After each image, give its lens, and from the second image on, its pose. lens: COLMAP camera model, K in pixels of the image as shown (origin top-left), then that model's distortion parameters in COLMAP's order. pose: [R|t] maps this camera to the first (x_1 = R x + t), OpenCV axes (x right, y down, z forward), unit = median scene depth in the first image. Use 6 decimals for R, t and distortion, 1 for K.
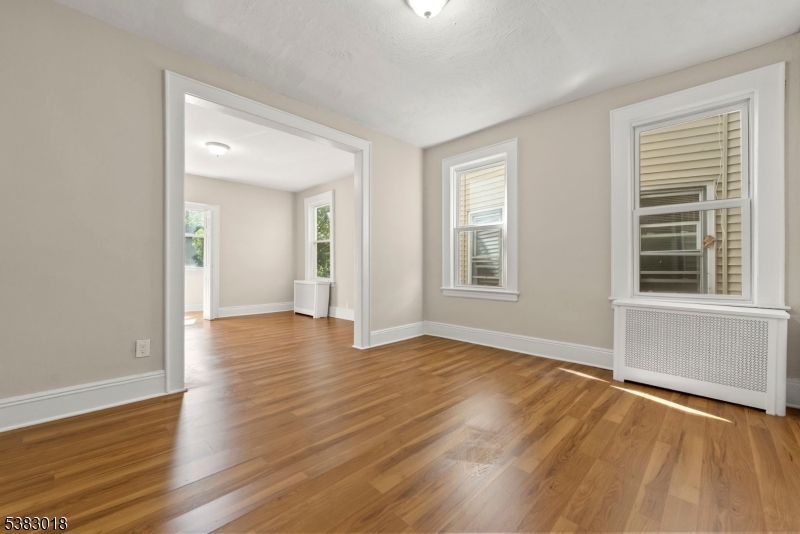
lens RADIAL K [[324.6, 0, 402.3], [0, 324.6, 265.9], [0, 0, 1]] dist [0.002401, -0.000222]
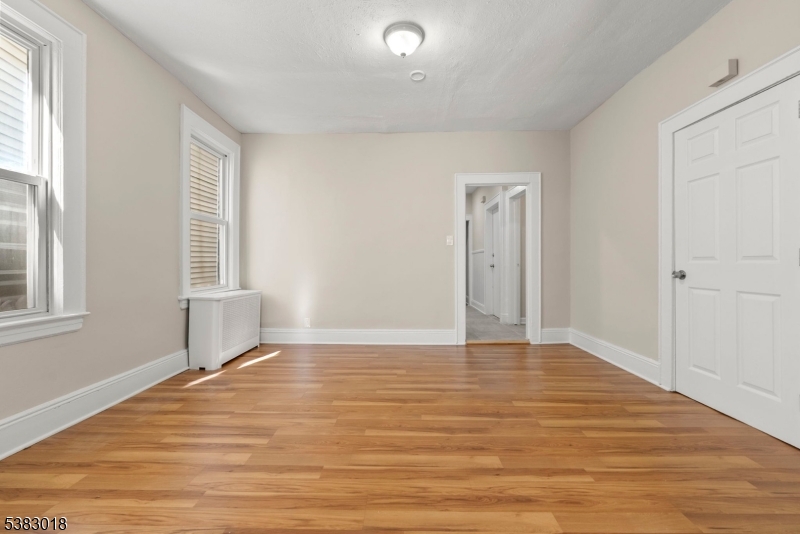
lens RADIAL K [[324.6, 0, 402.3], [0, 324.6, 265.9], [0, 0, 1]] dist [0.002401, -0.000222]
pose [[-0.690416, -0.010936, 0.723330, -0.626610], [-0.006616, 0.999939, 0.008803, -0.008932], [-0.723382, 0.001292, -0.690446, 1.467650]]
